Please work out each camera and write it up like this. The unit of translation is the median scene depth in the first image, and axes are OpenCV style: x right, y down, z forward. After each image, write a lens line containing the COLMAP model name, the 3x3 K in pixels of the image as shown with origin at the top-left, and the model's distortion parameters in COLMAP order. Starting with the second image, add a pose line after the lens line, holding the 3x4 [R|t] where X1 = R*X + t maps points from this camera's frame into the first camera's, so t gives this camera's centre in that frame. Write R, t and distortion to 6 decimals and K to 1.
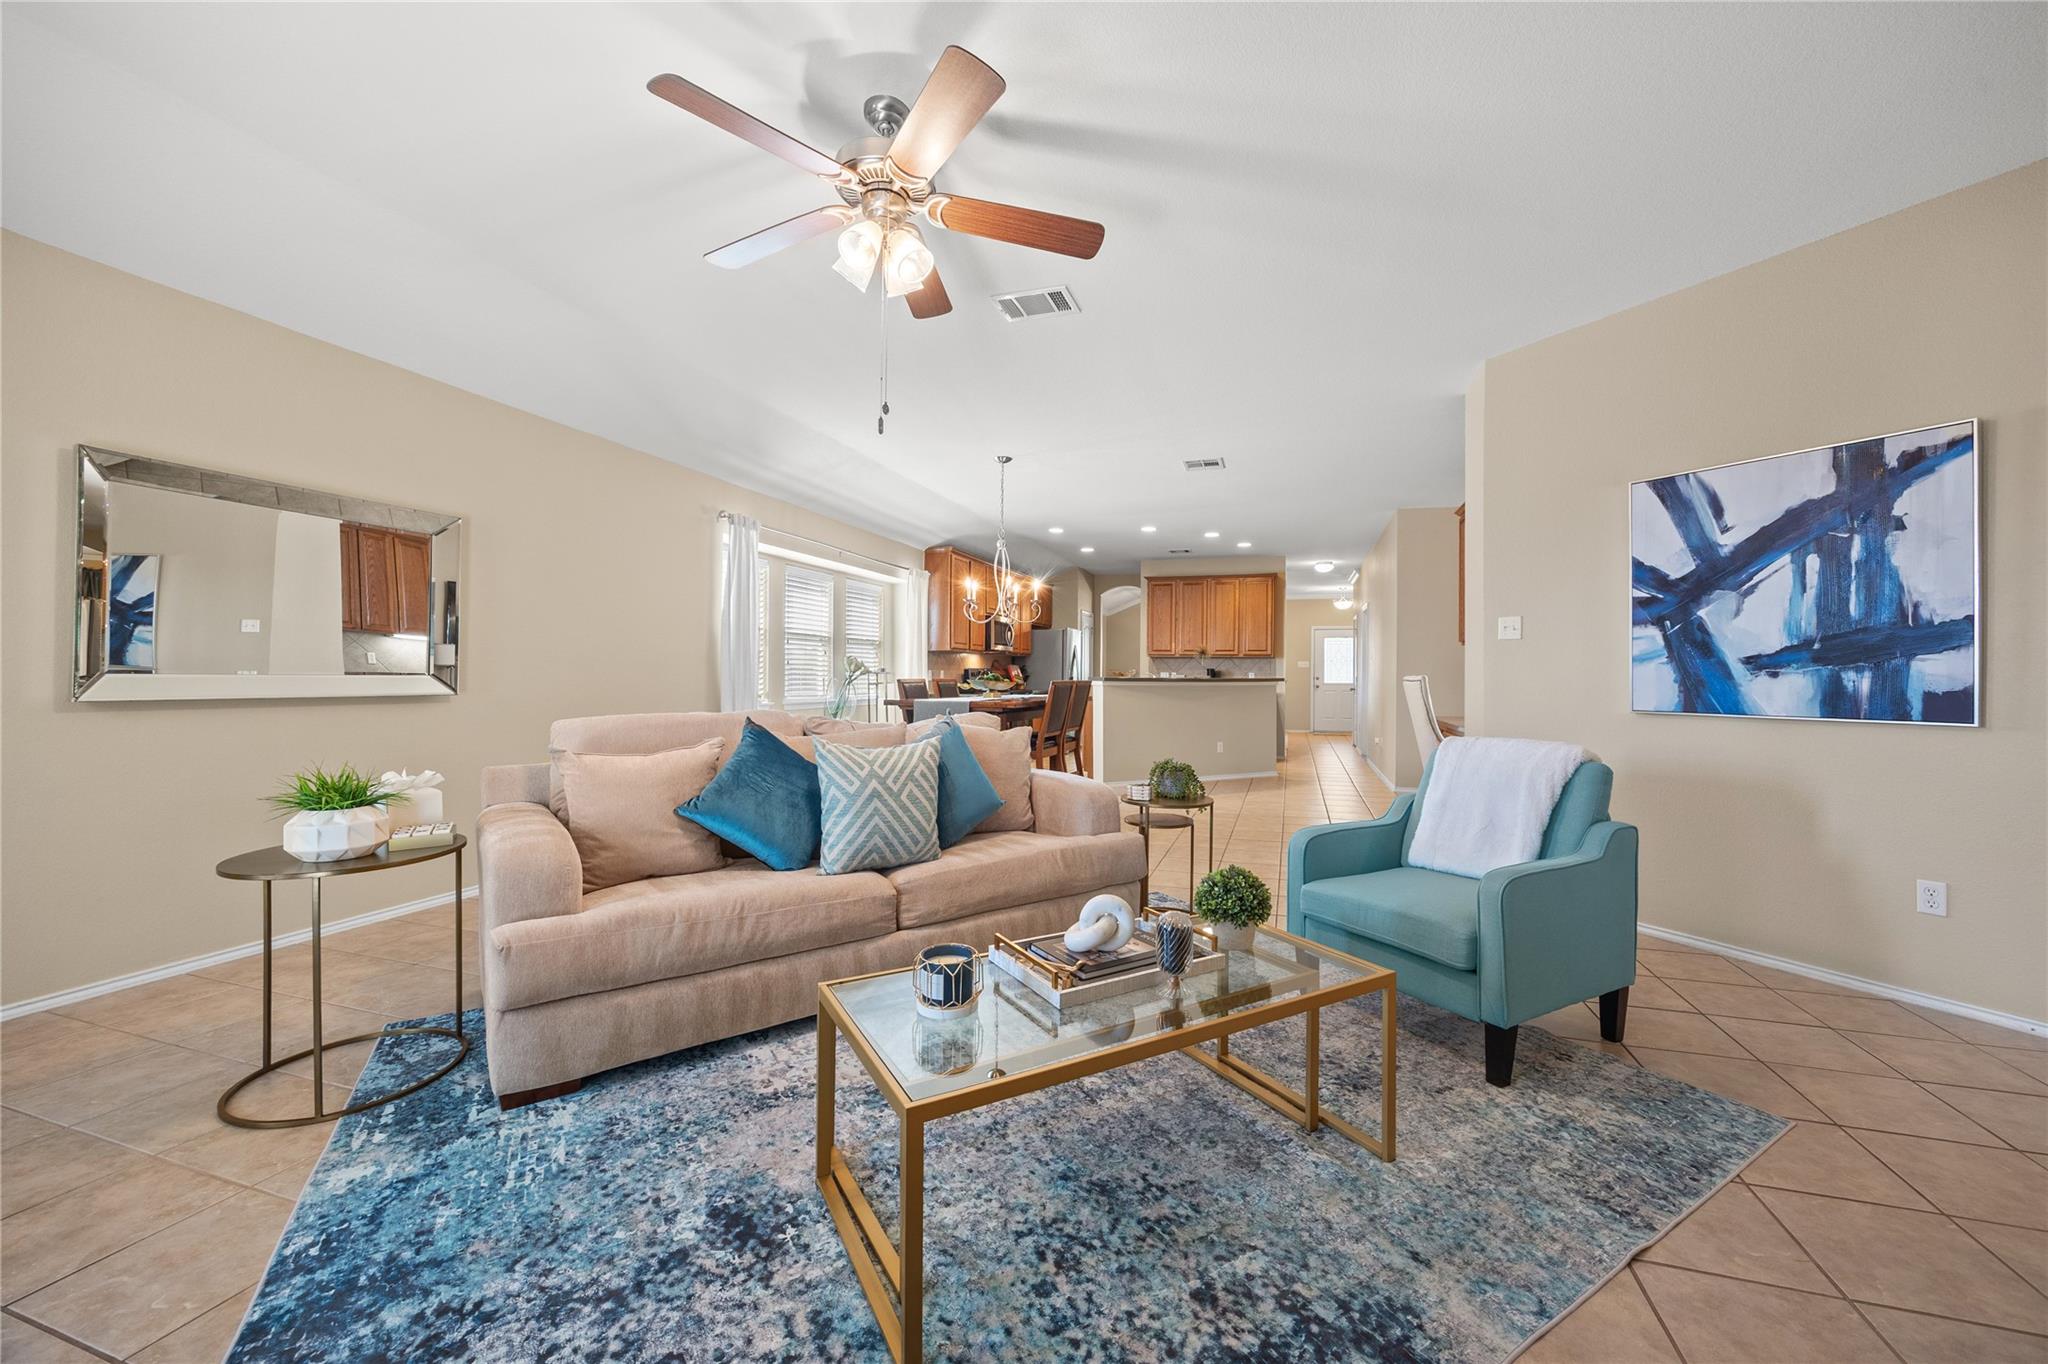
lens RADIAL K [[799.6, 0, 1022.6], [0, 799.6, 680.6], [0, 0, 1]] dist [-0.009058, 0.000104]
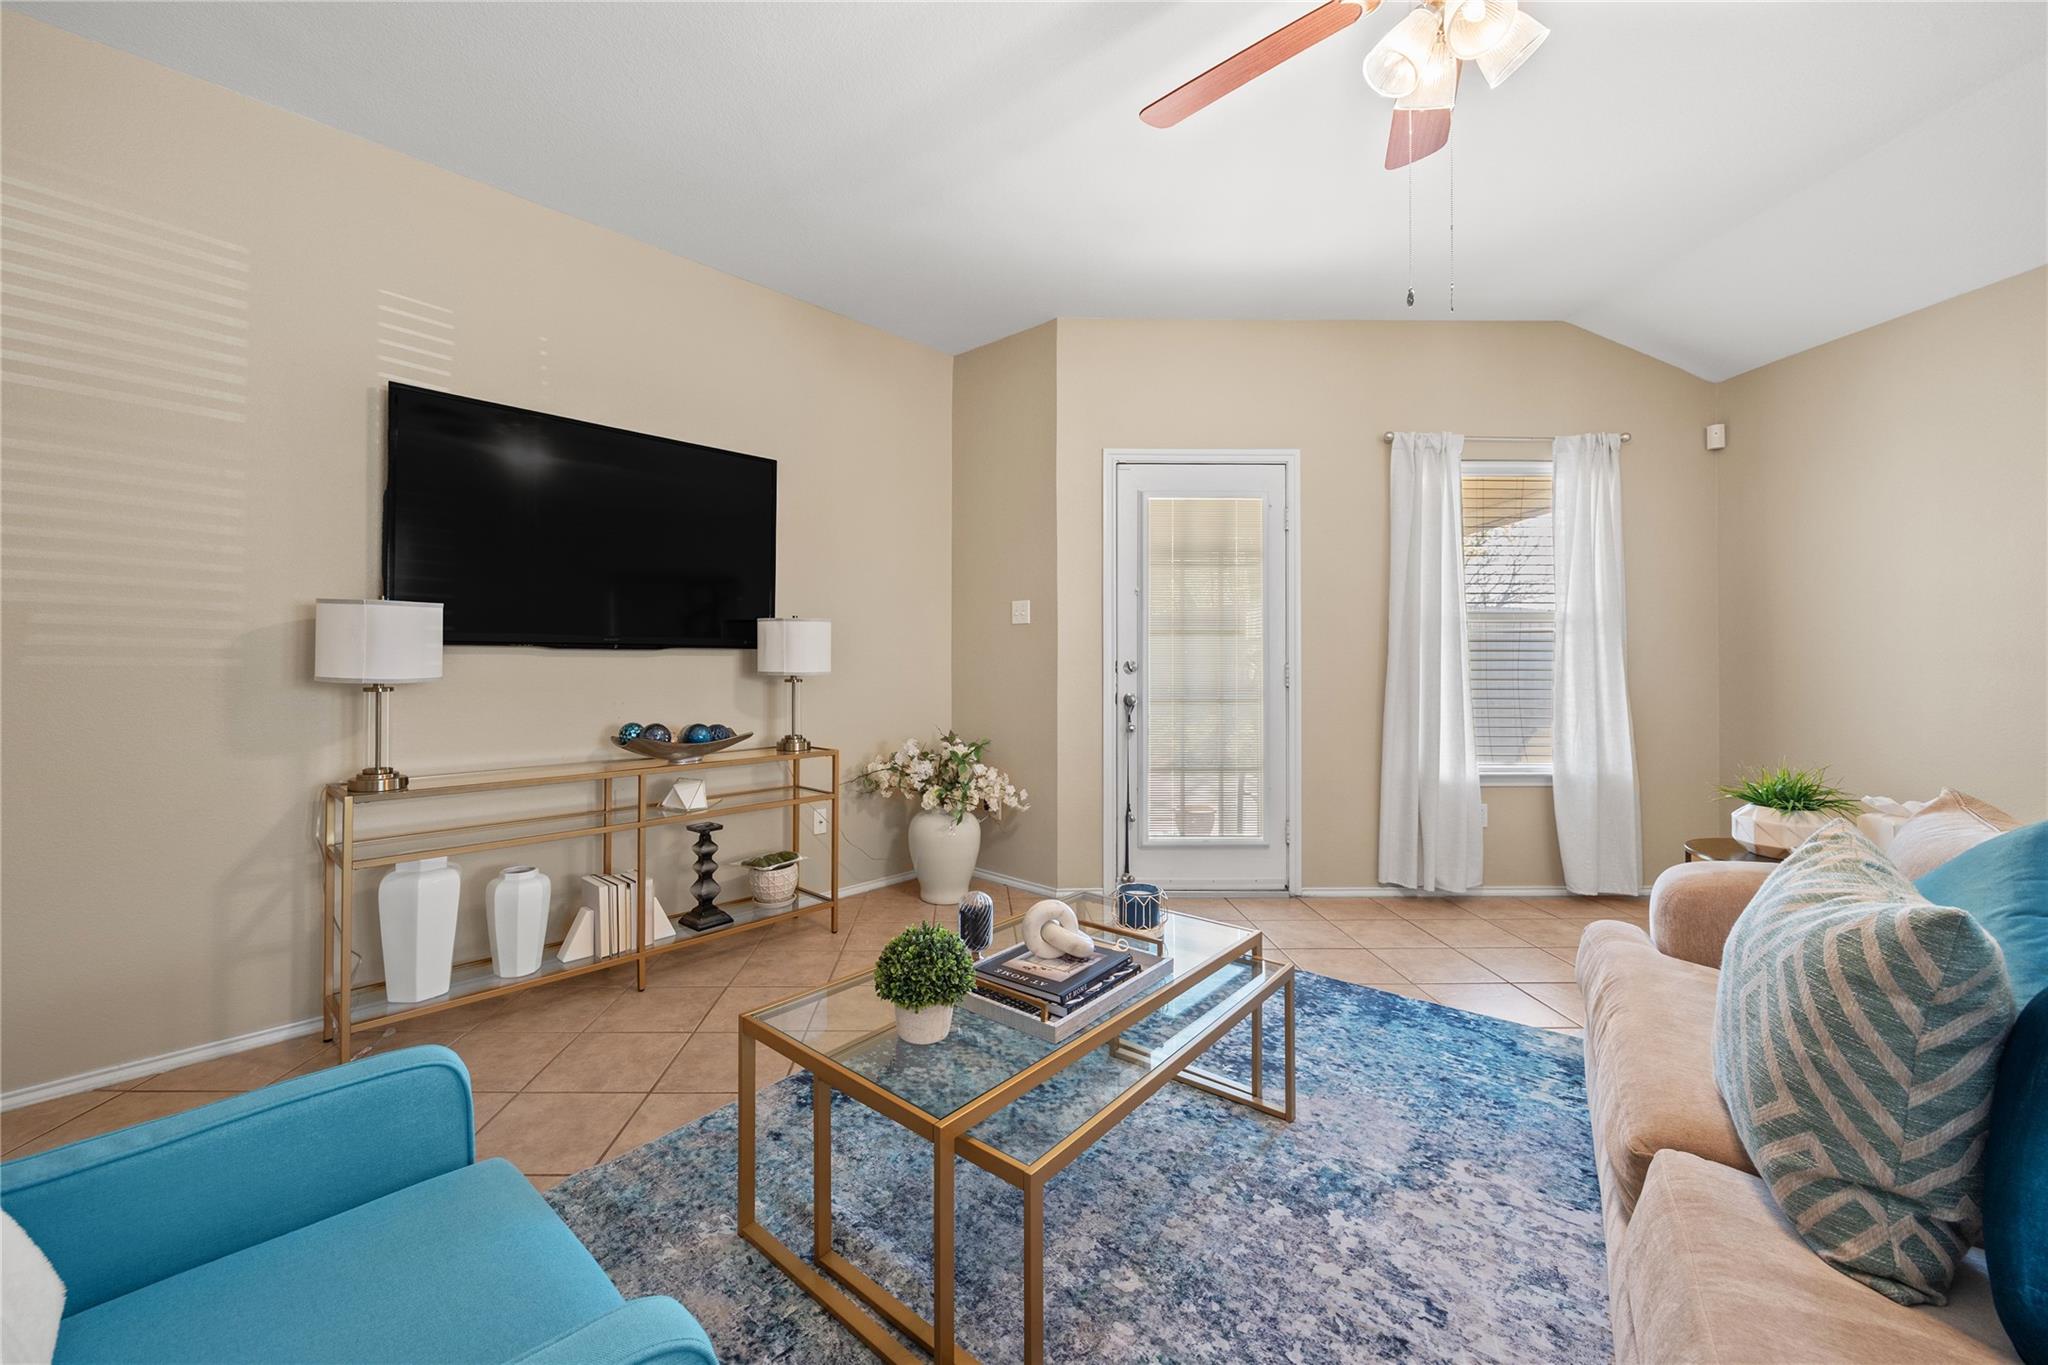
lens RADIAL K [[799.6, 0, 982.9], [0, 799.6, 659.3], [0, 0, 1]] dist [-0.009058, 0.000104]
pose [[-0.944296, -0.012803, -0.328850, 0.330207], [-0.013069, 0.999914, -0.001400, -0.008916], [0.328839, 0.002976, -0.944381, 1.231836]]
